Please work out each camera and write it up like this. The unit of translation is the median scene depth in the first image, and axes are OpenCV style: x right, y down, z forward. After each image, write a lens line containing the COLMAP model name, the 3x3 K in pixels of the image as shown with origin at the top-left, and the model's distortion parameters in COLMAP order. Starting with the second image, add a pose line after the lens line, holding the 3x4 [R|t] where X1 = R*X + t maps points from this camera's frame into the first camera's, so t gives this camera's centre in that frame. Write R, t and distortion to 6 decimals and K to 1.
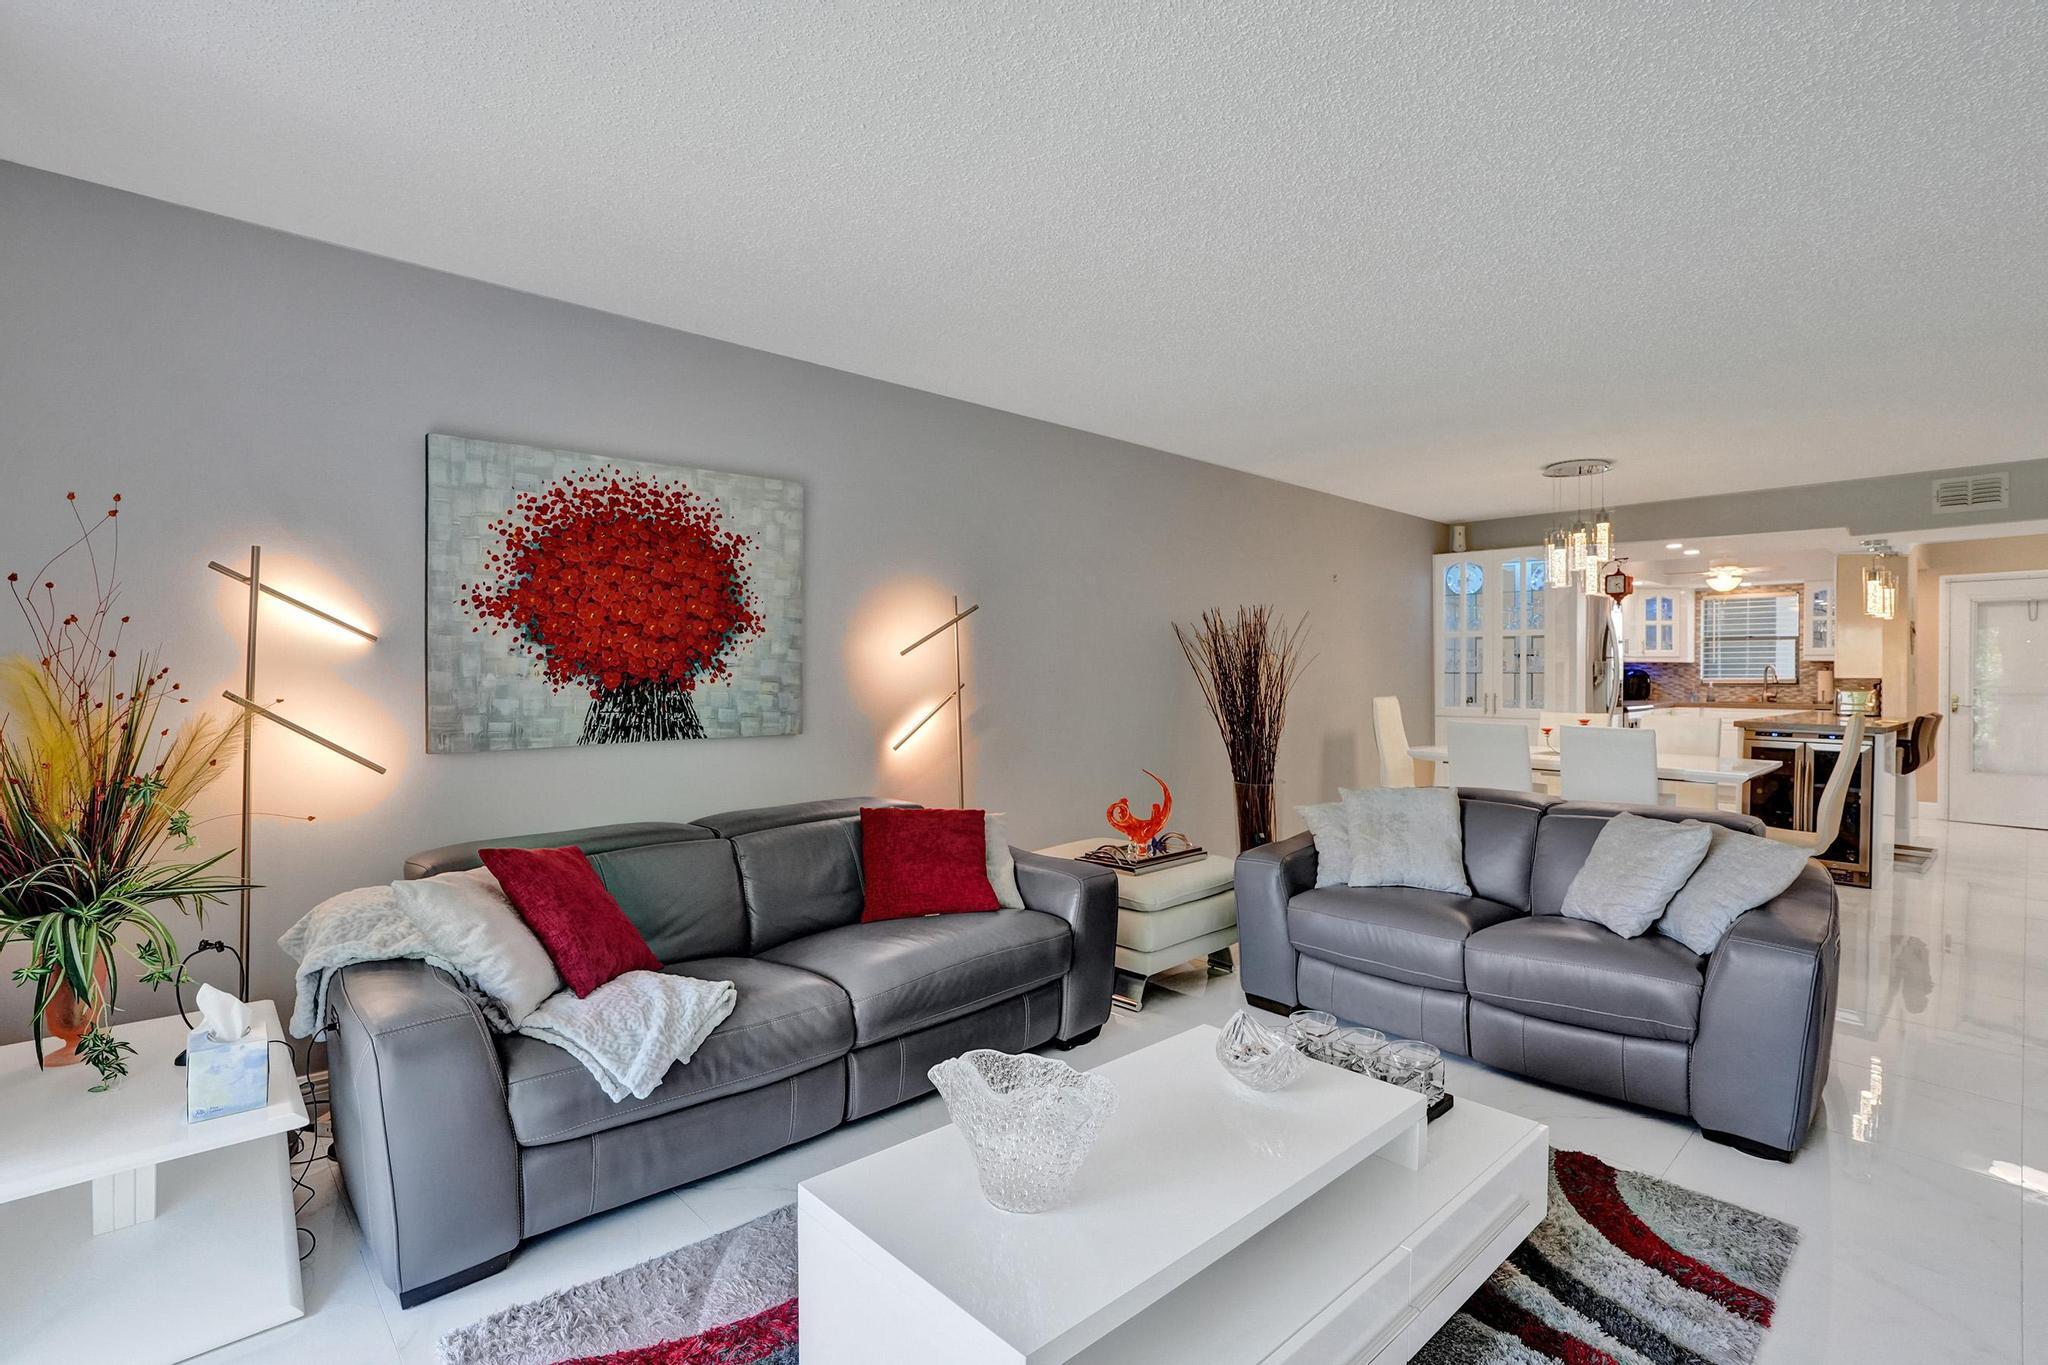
lens RADIAL K [[961.3, 0, 1007.0], [0, 961.3, 674.1], [0, 0, 1]] dist [-0.056981, 0.022792]
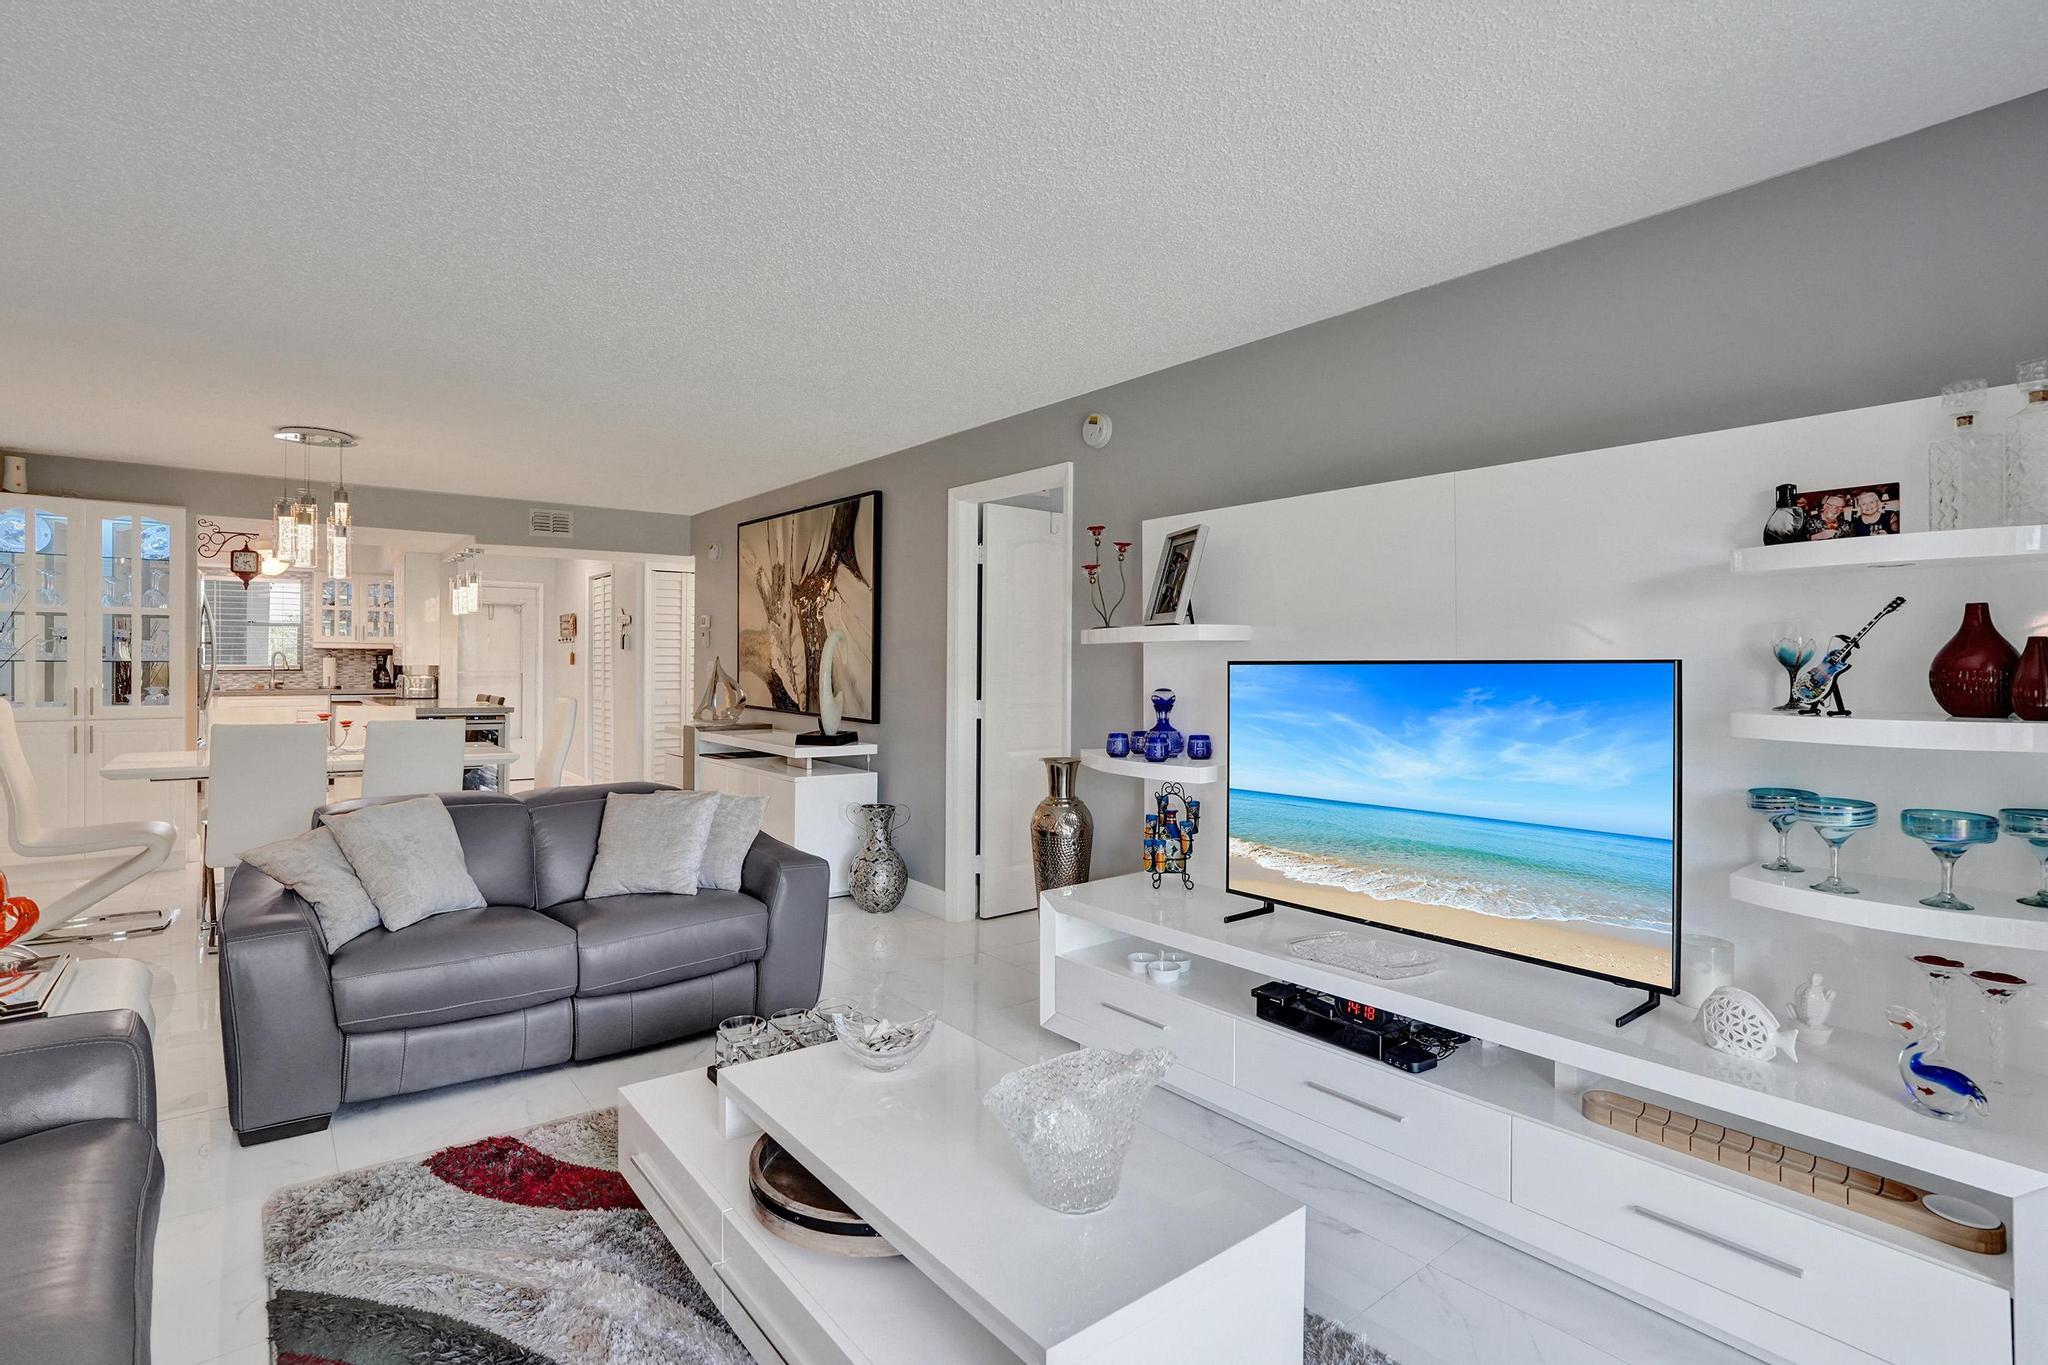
lens RADIAL K [[989.1, 0, 1010.0], [0, 989.1, 679.3], [0, 0, 1]] dist [-0.043012, 0.023419]
pose [[0.079369, -0.018736, 0.996669, -0.401143], [-0.005667, 0.999799, 0.019246, -0.011381], [-0.996829, -0.007175, 0.079247, 0.383698]]
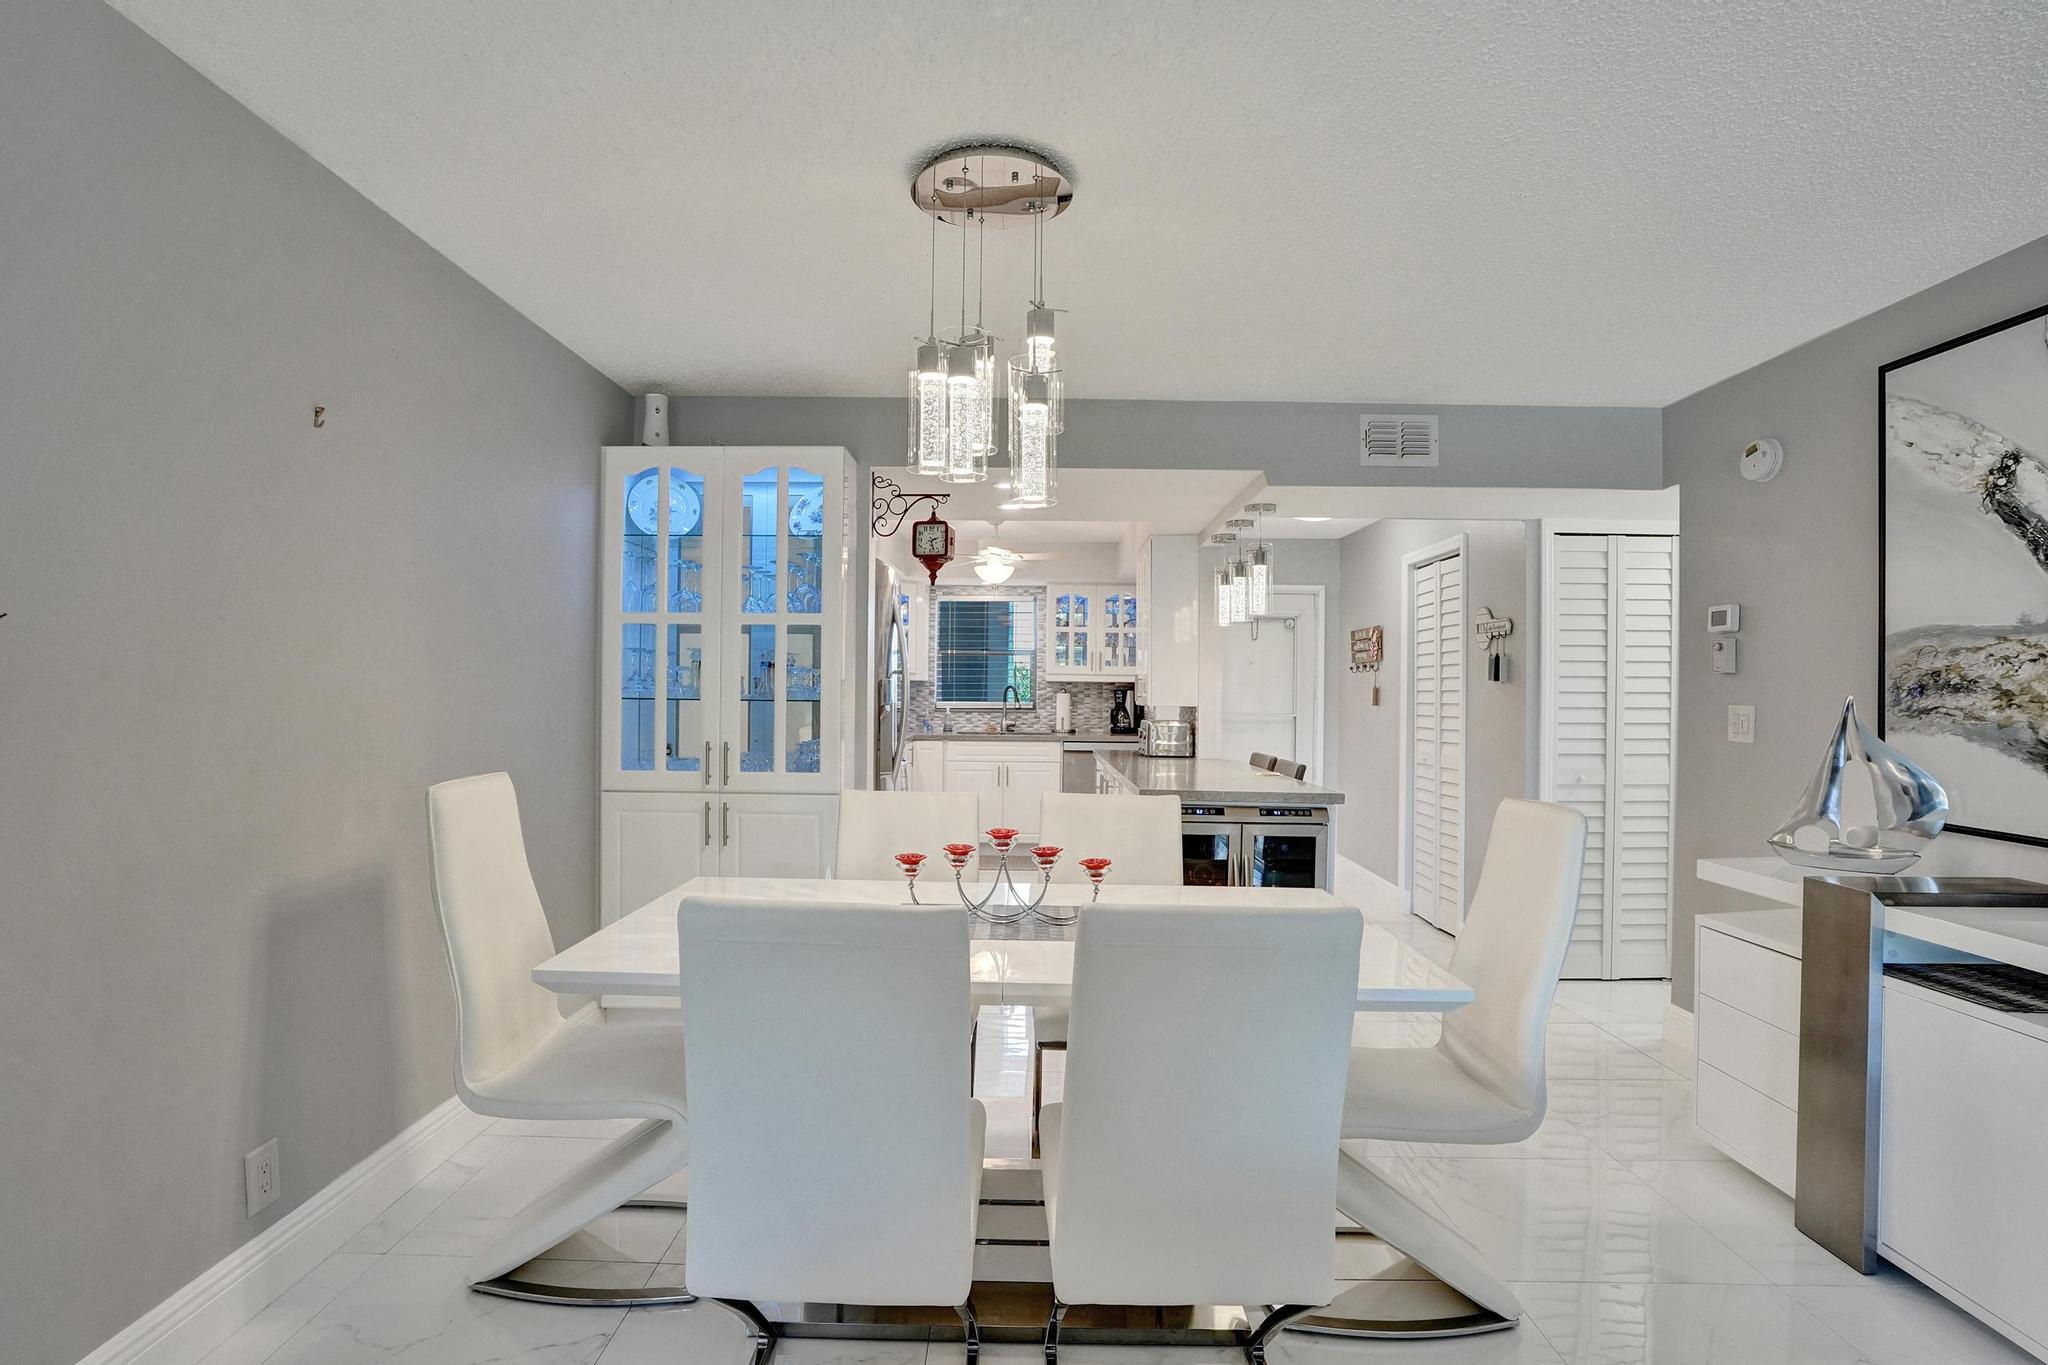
lens RADIAL K [[1045.4, 0, 1013.6], [0, 1045.4, 688.4], [0, 0, 1]] dist [-0.050987, 0.029671]
pose [[0.684908, 0.007009, 0.728596, 0.441315], [-0.007553, 0.999968, -0.002520, -0.013853], [-0.728590, -0.003777, 0.684939, 1.024018]]
